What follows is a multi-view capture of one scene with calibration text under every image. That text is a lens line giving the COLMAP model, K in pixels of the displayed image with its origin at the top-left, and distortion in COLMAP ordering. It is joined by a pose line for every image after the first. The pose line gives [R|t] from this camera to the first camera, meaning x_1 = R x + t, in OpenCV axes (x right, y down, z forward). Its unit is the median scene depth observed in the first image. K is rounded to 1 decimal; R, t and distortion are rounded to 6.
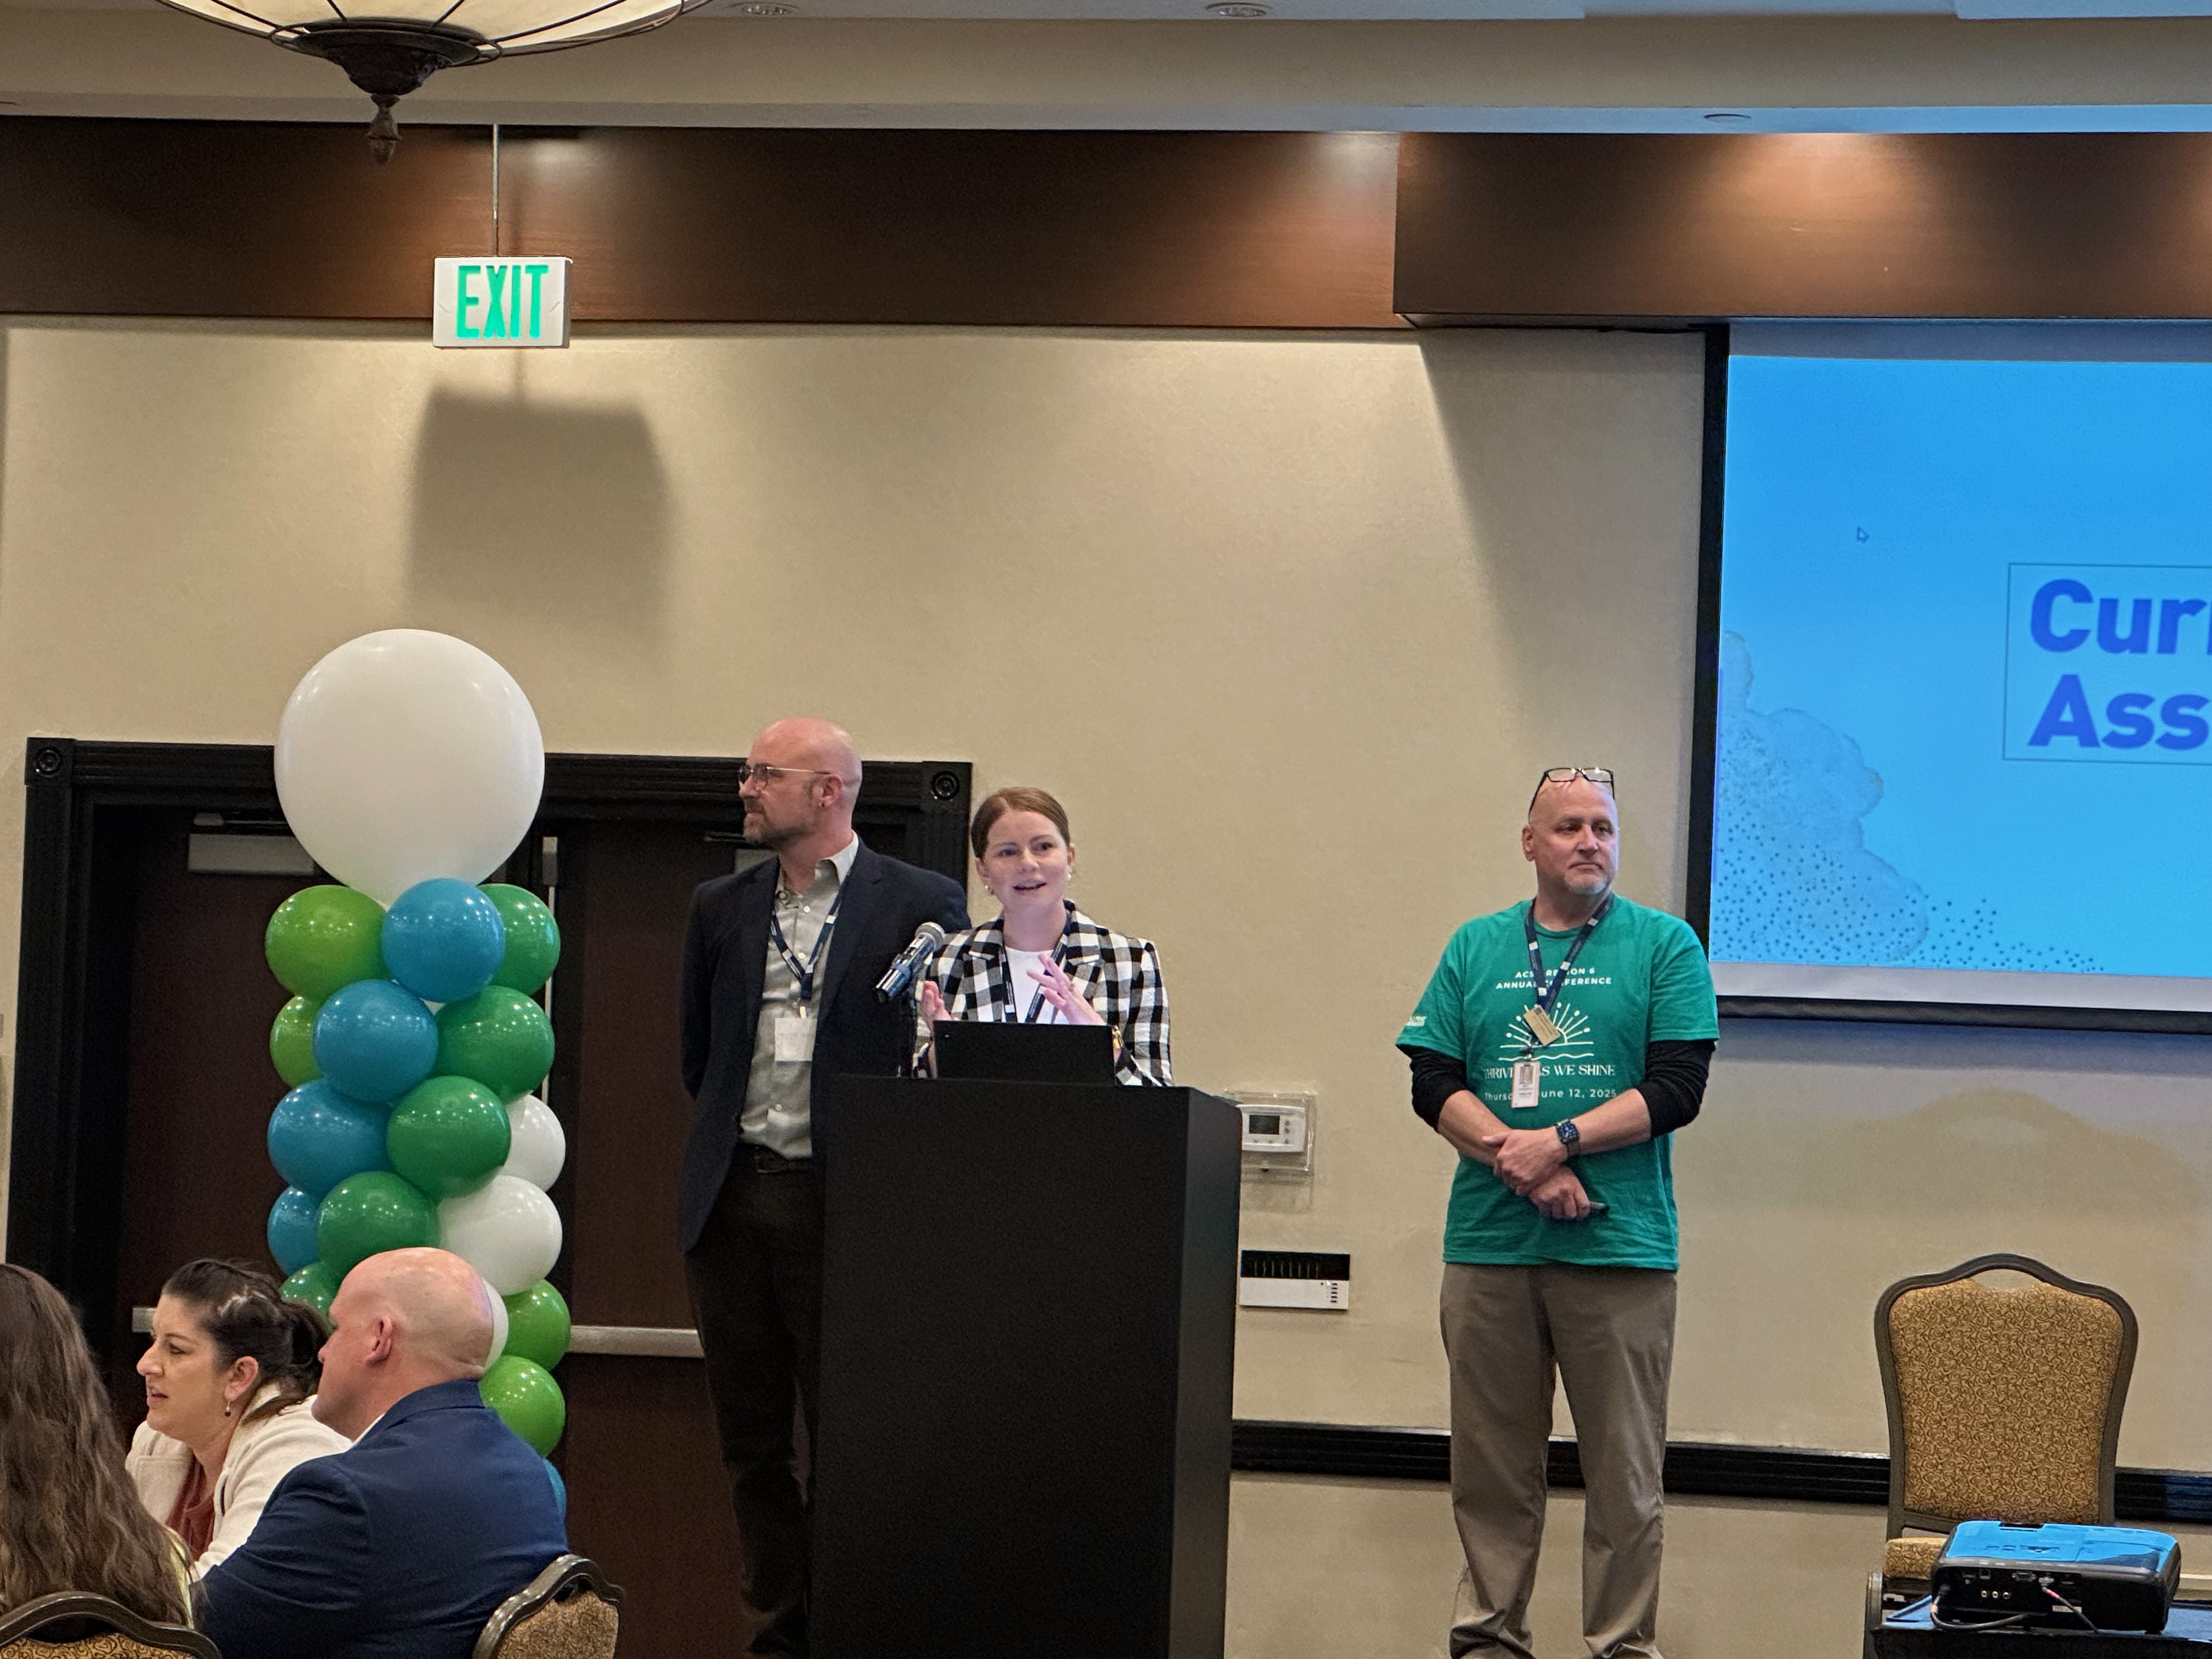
lens RADIAL K [[6140.5, 0, 1106.0], [0, 6140.5, 829.5], [0, 0, 1]] dist [-0.432841, 0.055844]
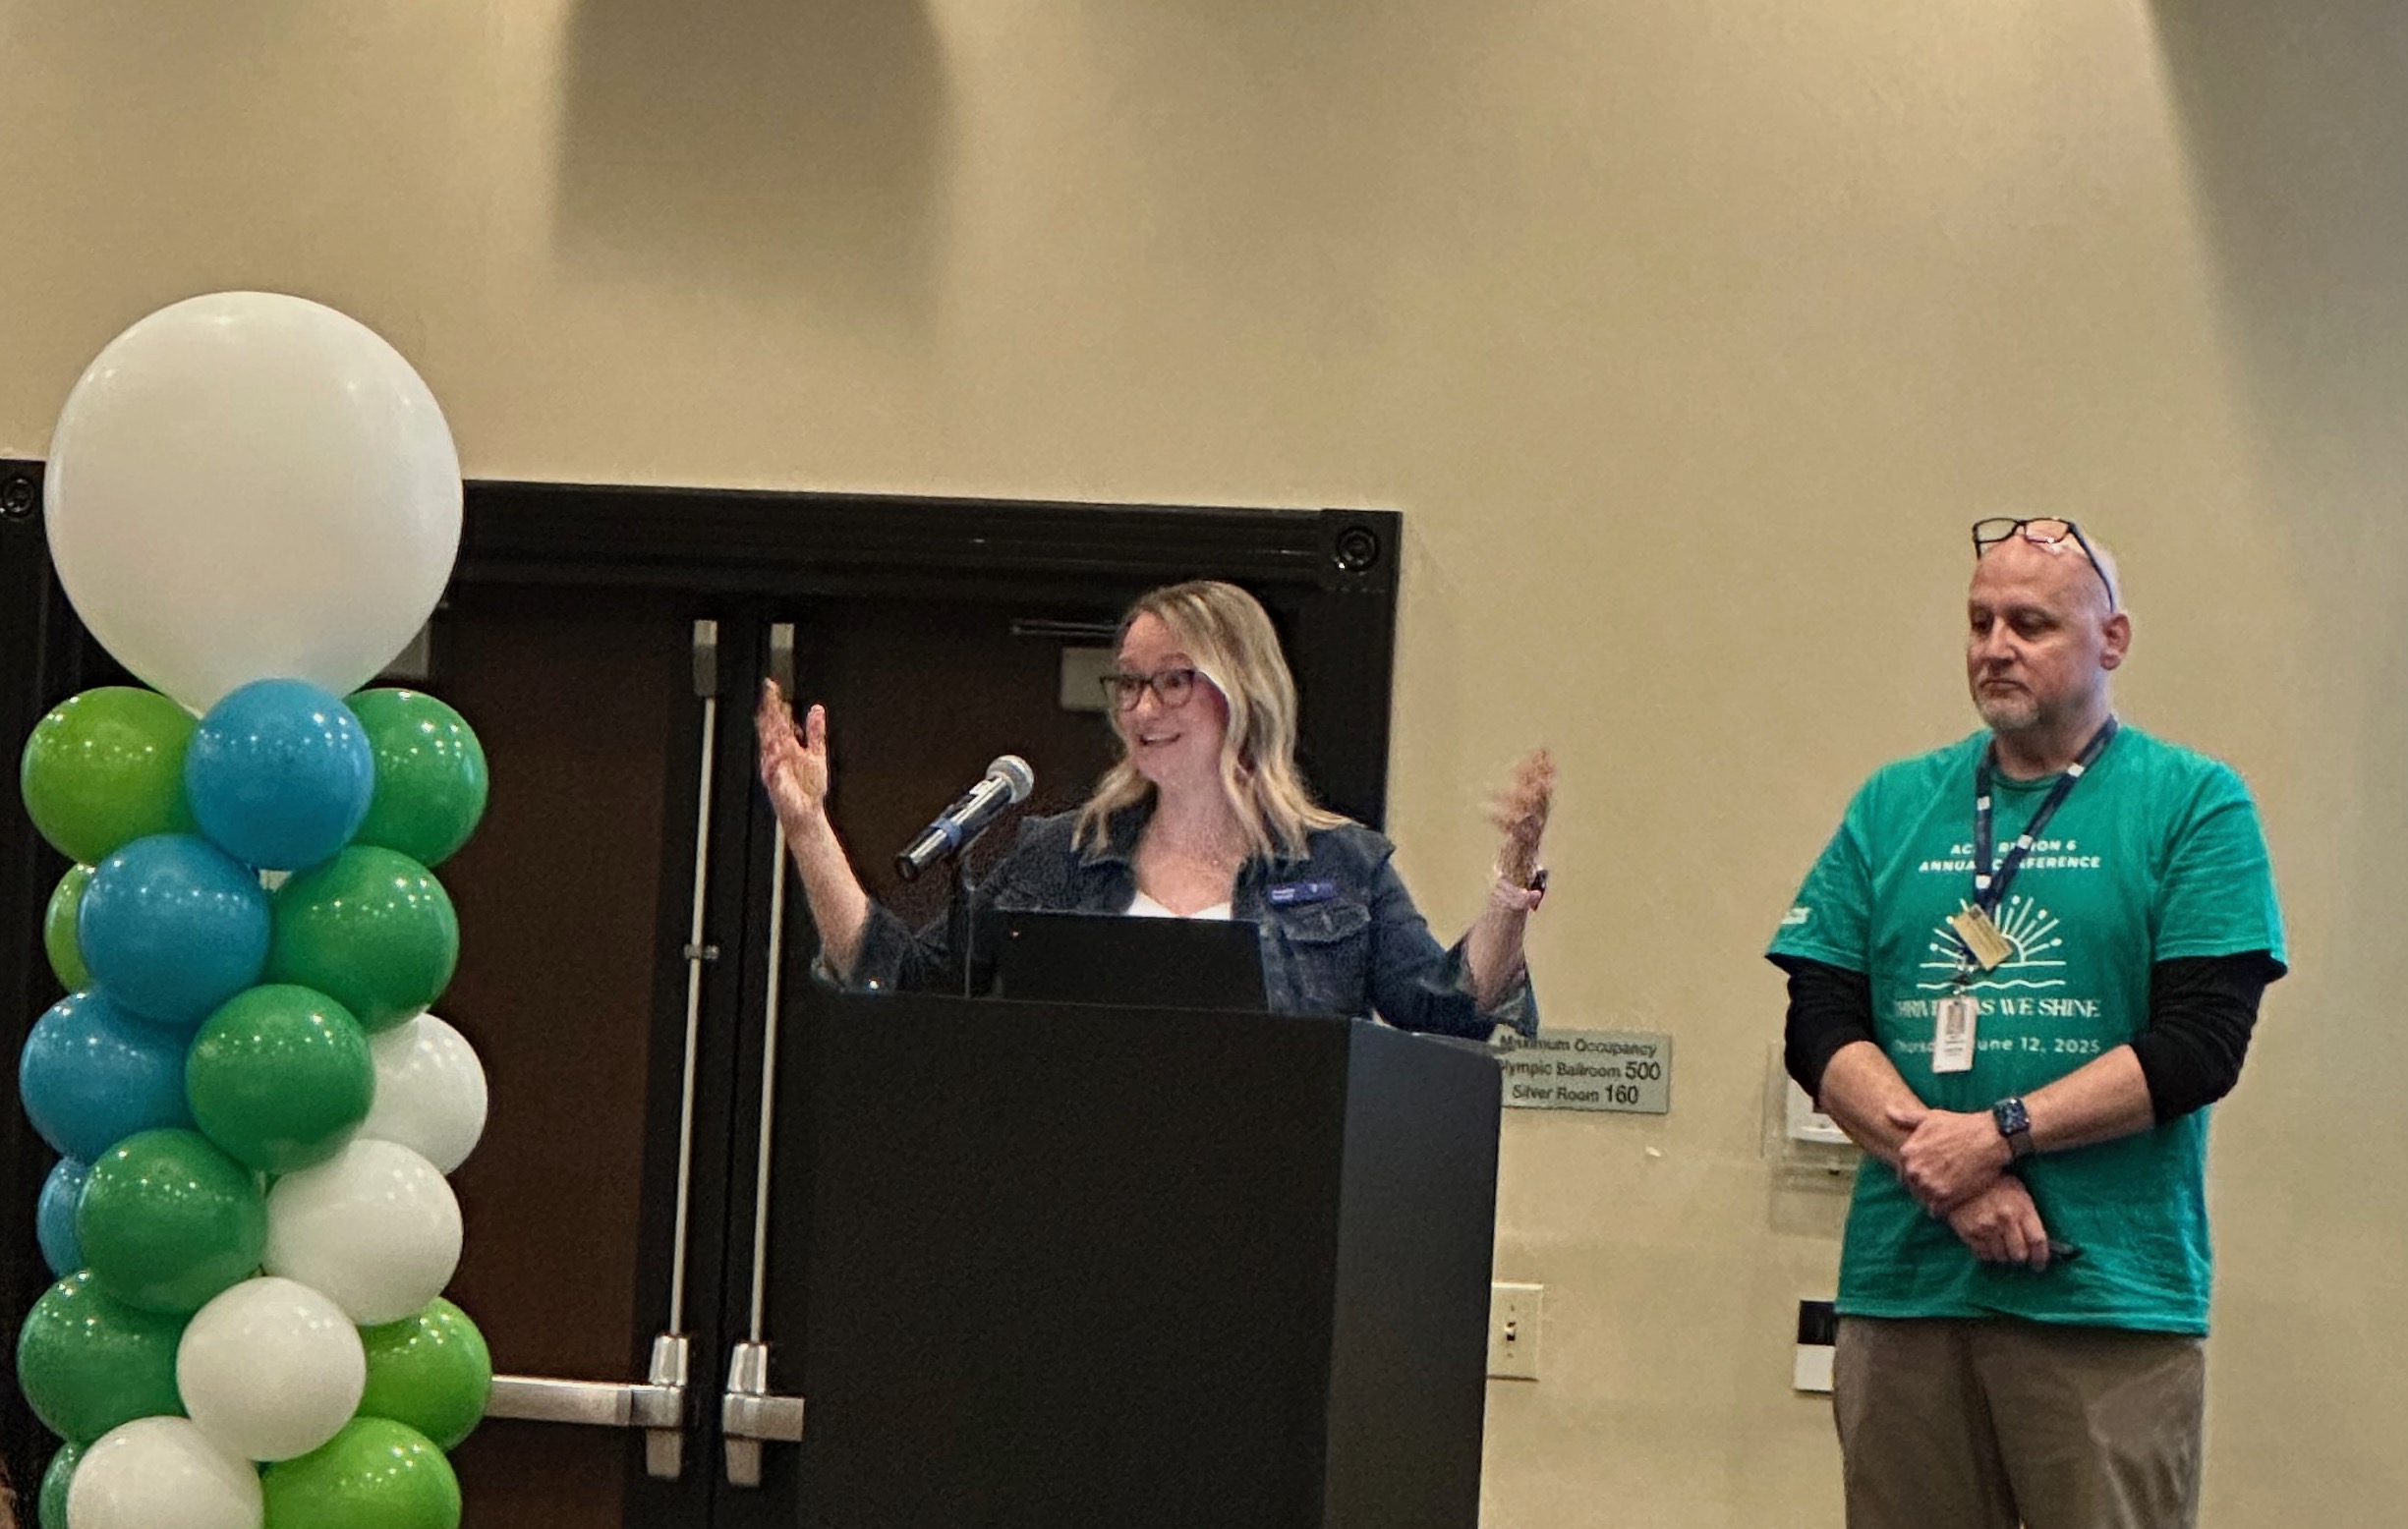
lens RADIAL K [[8008.9, 0, 1204.0], [0, 8008.9, 764.5], [0, 0, 1]] dist [0.089990, 1.199601]
pose [[0.999276, 0.014354, -0.035246, 0.018682], [-0.013677, 0.999718, 0.019394, -0.000498], [0.035515, -0.018898, 0.999190, 0.161816]]
